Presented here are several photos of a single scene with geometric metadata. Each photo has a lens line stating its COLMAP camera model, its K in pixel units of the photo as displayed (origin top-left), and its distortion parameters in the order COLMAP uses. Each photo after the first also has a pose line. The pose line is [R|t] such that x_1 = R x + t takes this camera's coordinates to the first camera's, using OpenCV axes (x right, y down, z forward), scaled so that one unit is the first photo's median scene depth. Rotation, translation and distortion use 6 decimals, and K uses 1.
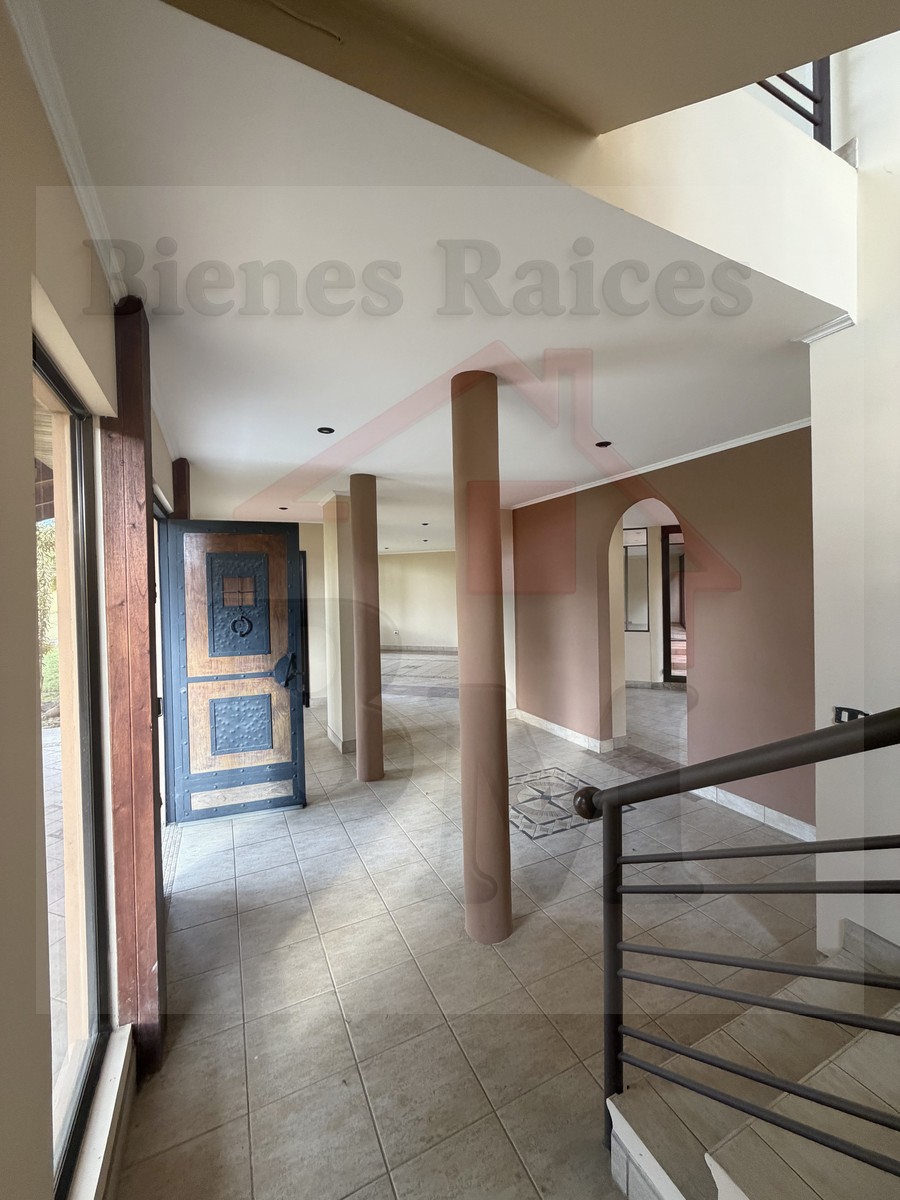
lens RADIAL K [[479.4, 0, 449.1], [0, 479.4, 597.5], [0, 0, 1]] dist [0.002718, 0.000372]
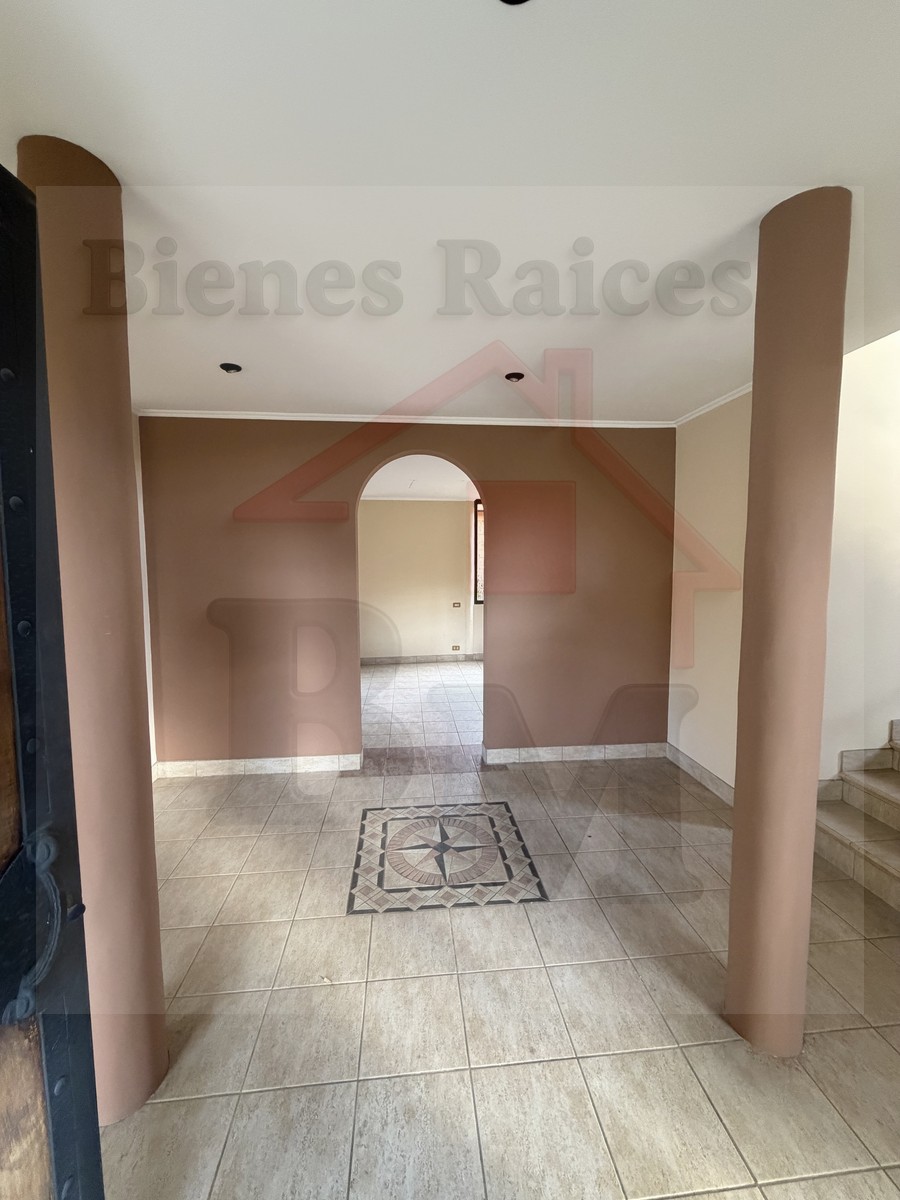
lens RADIAL K [[479.4, 0, 450.0], [0, 479.4, 597.9], [0, 0, 1]] dist [0.002718, 0.000372]
pose [[0.342204, -0.053724, 0.938089, -0.412719], [0.013173, 0.998540, 0.052381, 0.007817], [-0.939533, -0.005567, 0.342412, 0.694525]]
